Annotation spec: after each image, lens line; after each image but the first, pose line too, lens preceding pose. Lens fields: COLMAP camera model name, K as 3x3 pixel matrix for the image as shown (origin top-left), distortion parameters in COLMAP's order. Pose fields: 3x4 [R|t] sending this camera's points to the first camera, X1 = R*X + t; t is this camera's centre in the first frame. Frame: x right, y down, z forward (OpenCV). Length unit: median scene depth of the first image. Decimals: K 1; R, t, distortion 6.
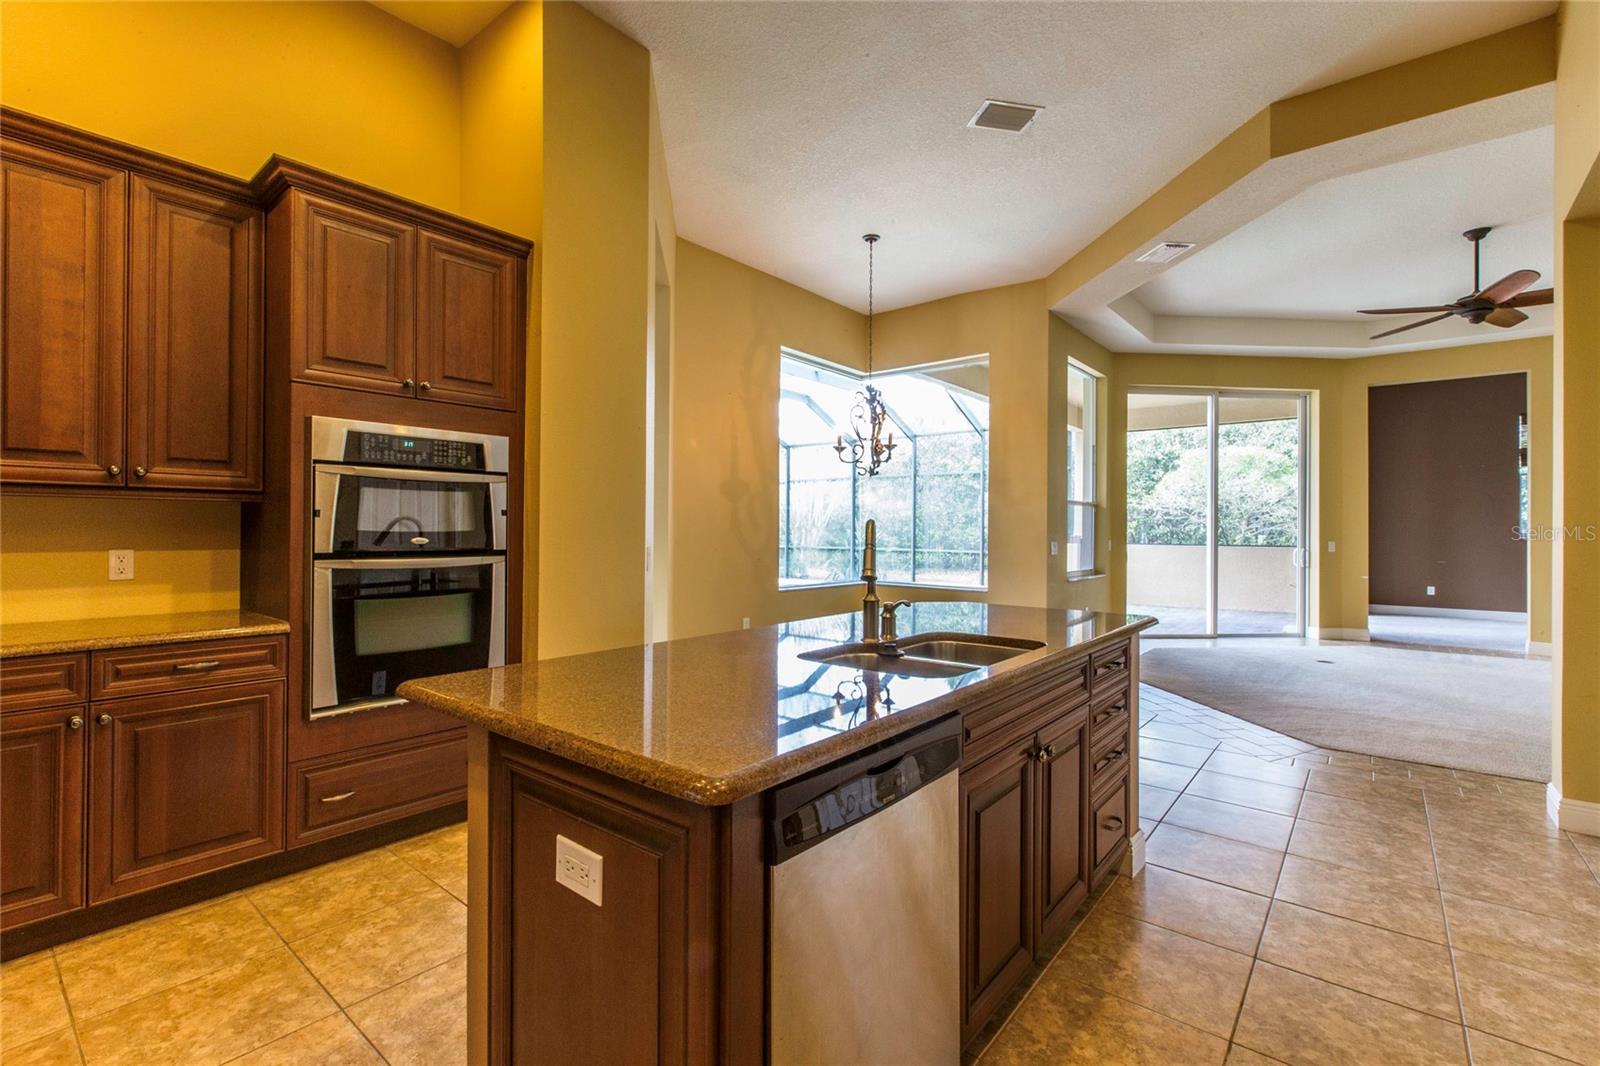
lens RADIAL K [[711.7, 0, 797.7], [0, 711.7, 526.3], [0, 0, 1]] dist [0.001155, -0.000826]
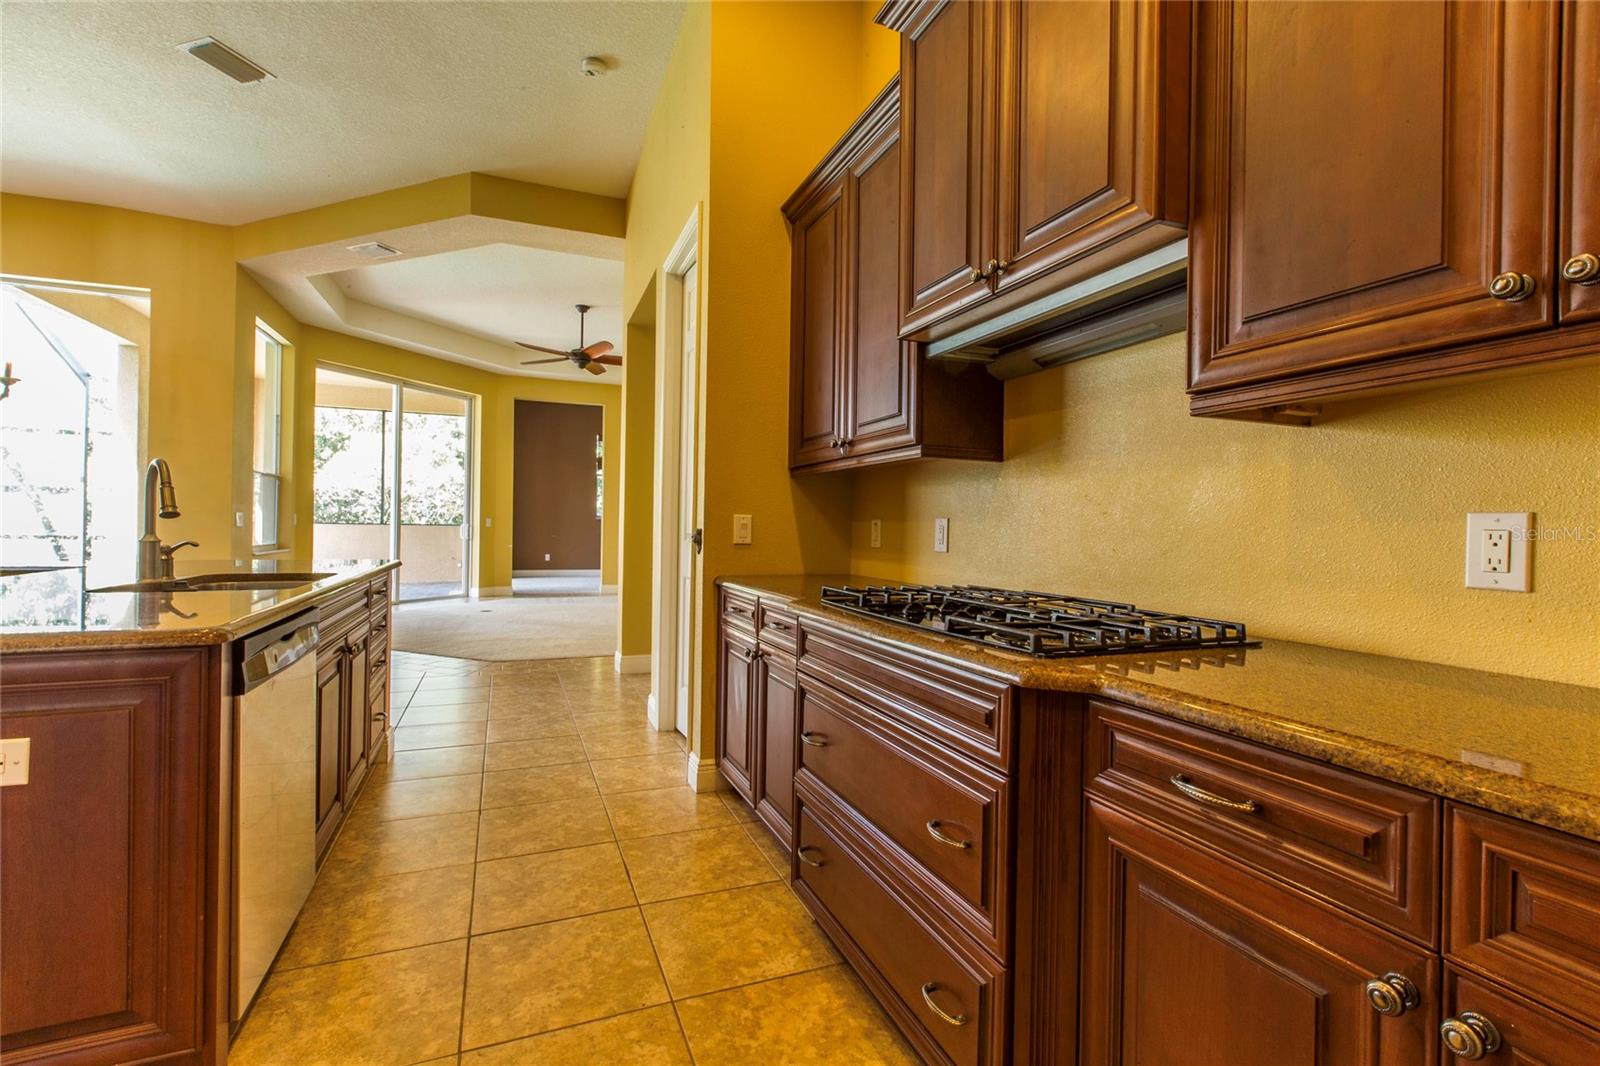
lens RADIAL K [[711.7, 0, 797.7], [0, 711.7, 526.3], [0, 0, 1]] dist [0.001155, -0.000826]
pose [[0.475449, 0.000895, 0.879743, -0.174533], [-0.017102, 0.999820, 0.008226, 0.030207], [-0.879577, -0.018956, 0.475378, -0.137910]]
